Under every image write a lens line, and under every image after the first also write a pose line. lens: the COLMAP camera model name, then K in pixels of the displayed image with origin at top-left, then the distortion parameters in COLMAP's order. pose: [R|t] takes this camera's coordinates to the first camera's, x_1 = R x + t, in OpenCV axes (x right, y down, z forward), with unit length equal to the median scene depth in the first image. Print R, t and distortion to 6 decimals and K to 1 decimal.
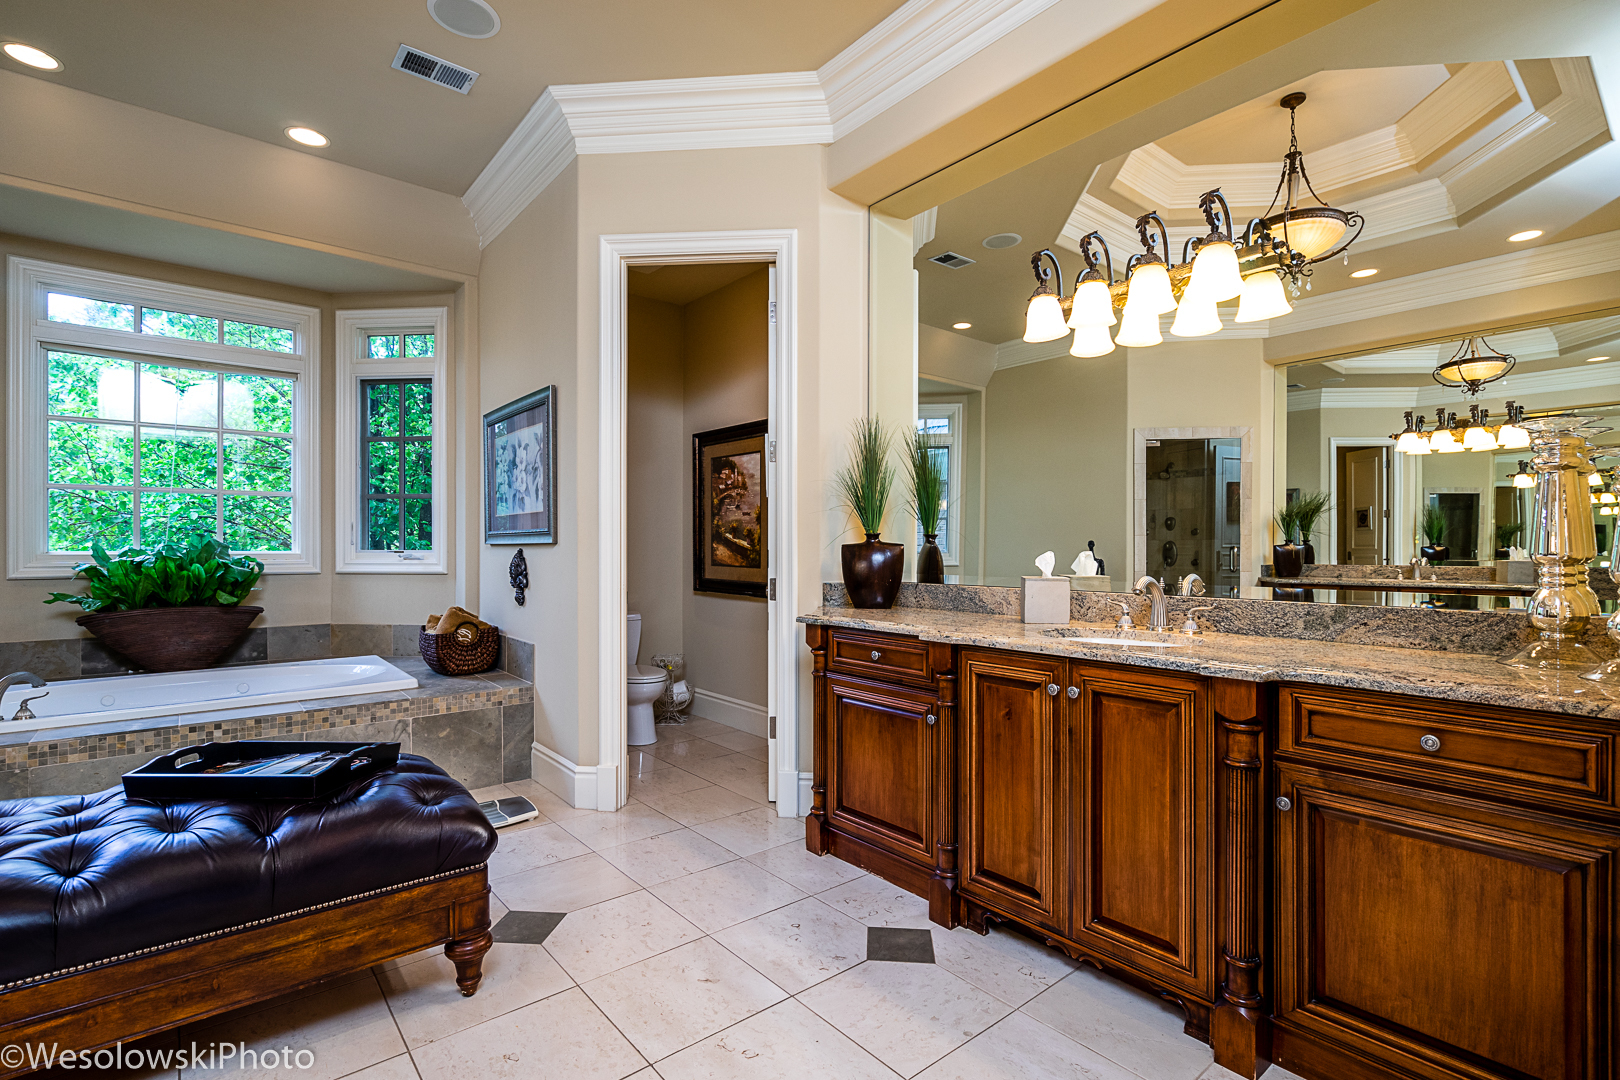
lens RADIAL K [[757.2, 0, 815.6], [0, 757.2, 555.5], [0, 0, 1]] dist [-0.001339, -0.000559]
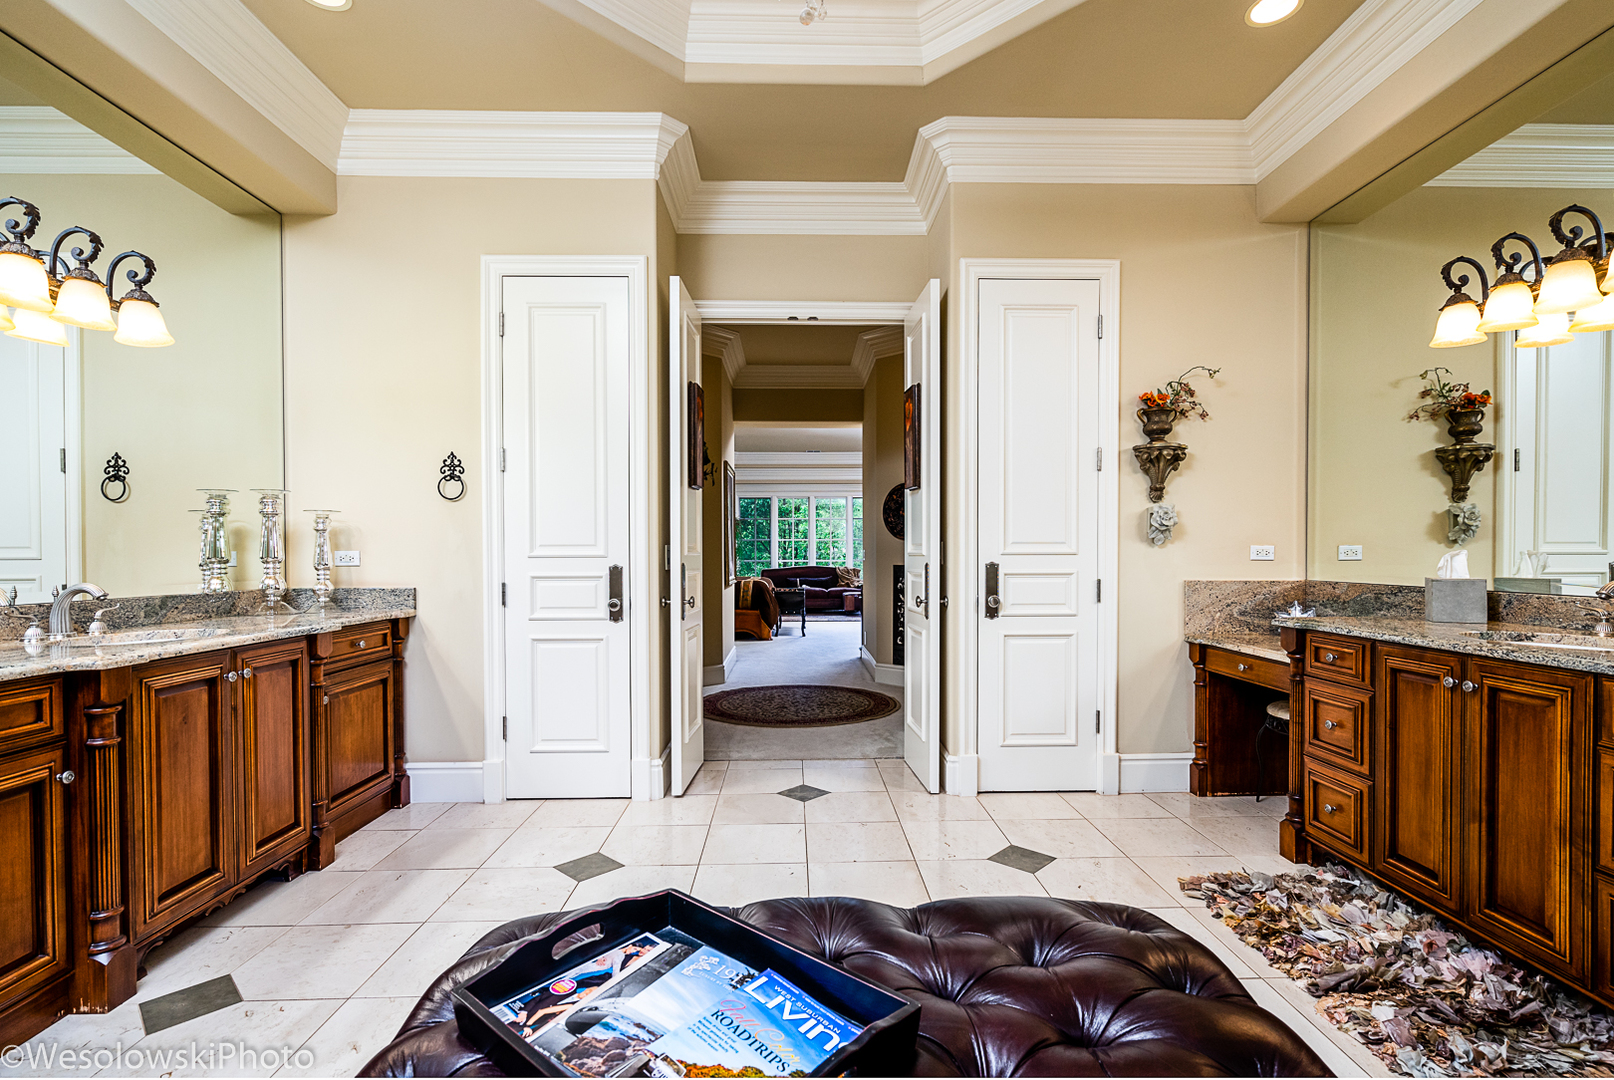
lens RADIAL K [[754.3, 0, 812.6], [0, 754.3, 555.4], [0, 0, 1]] dist [-0.001339, -0.000559]
pose [[0.786574, -0.006826, -0.617459, 0.207855], [0.001081, 0.999953, -0.009677, 0.006933], [0.617496, 0.006944, 0.786544, -0.287996]]
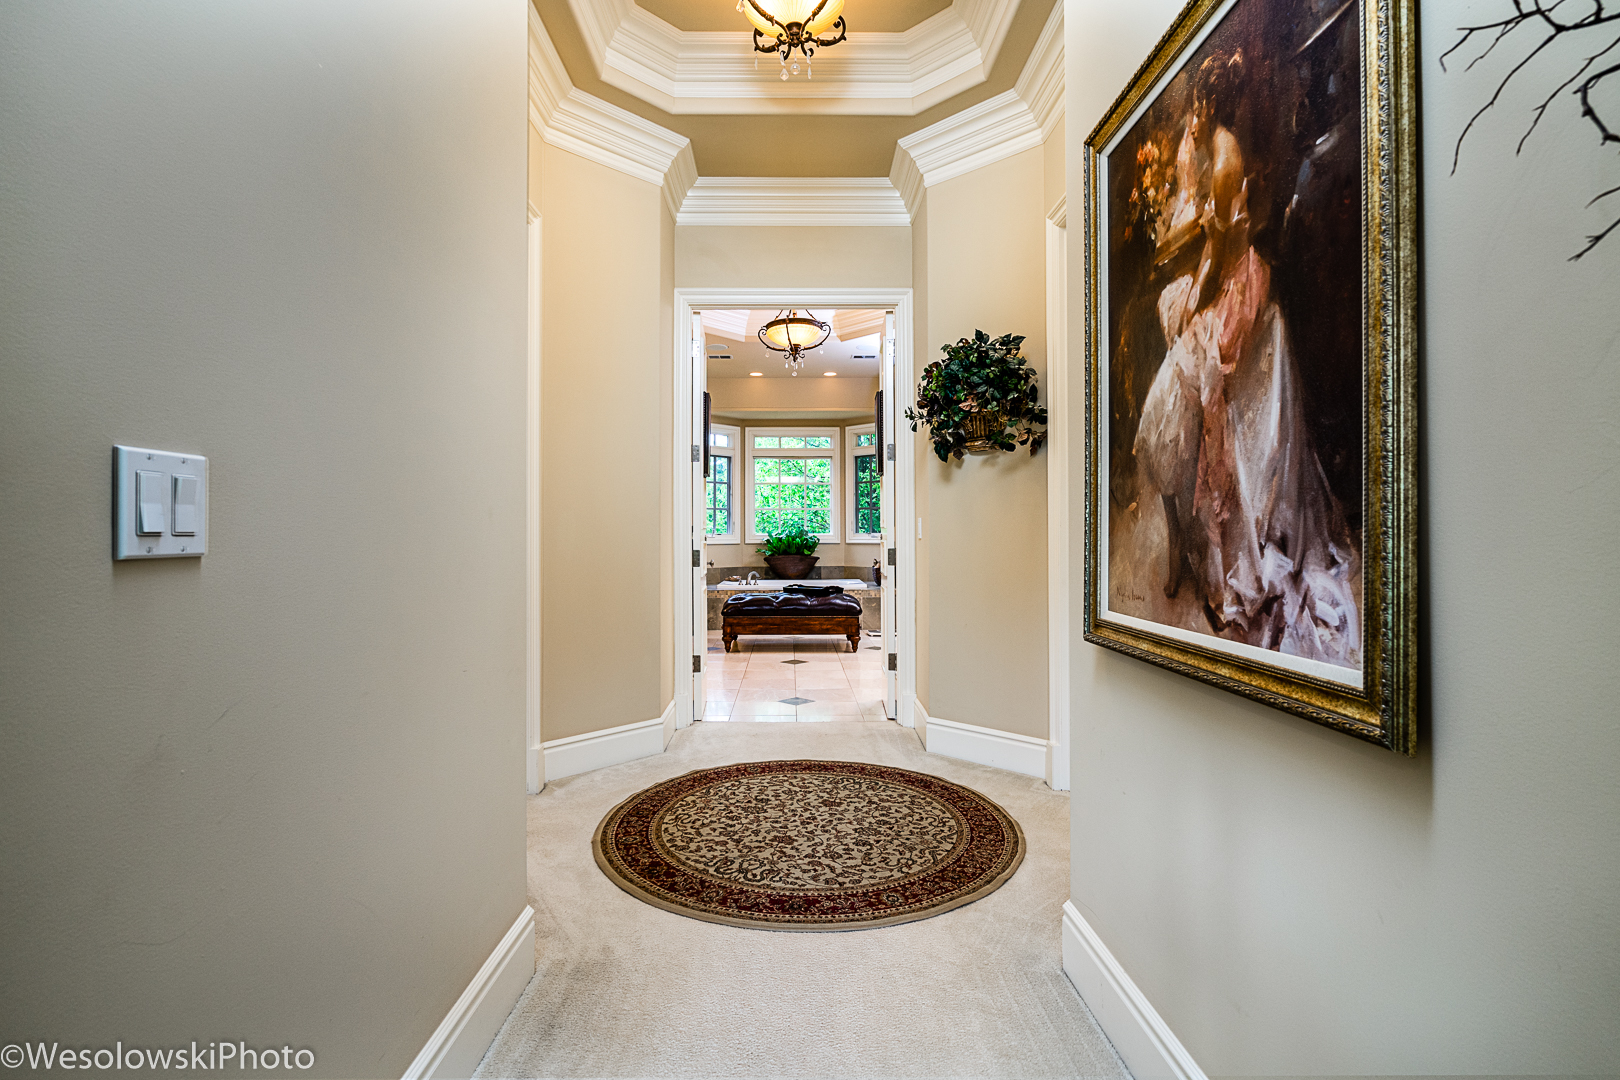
lens RADIAL K [[757.2, 0, 815.6], [0, 757.2, 555.5], [0, 0, 1]] dist [-0.001339, -0.000559]
pose [[0.785699, 0.008460, -0.618551, 1.083551], [0.001091, 0.999886, 0.015061, 0.039817], [0.618608, -0.012508, 0.785600, -1.299942]]
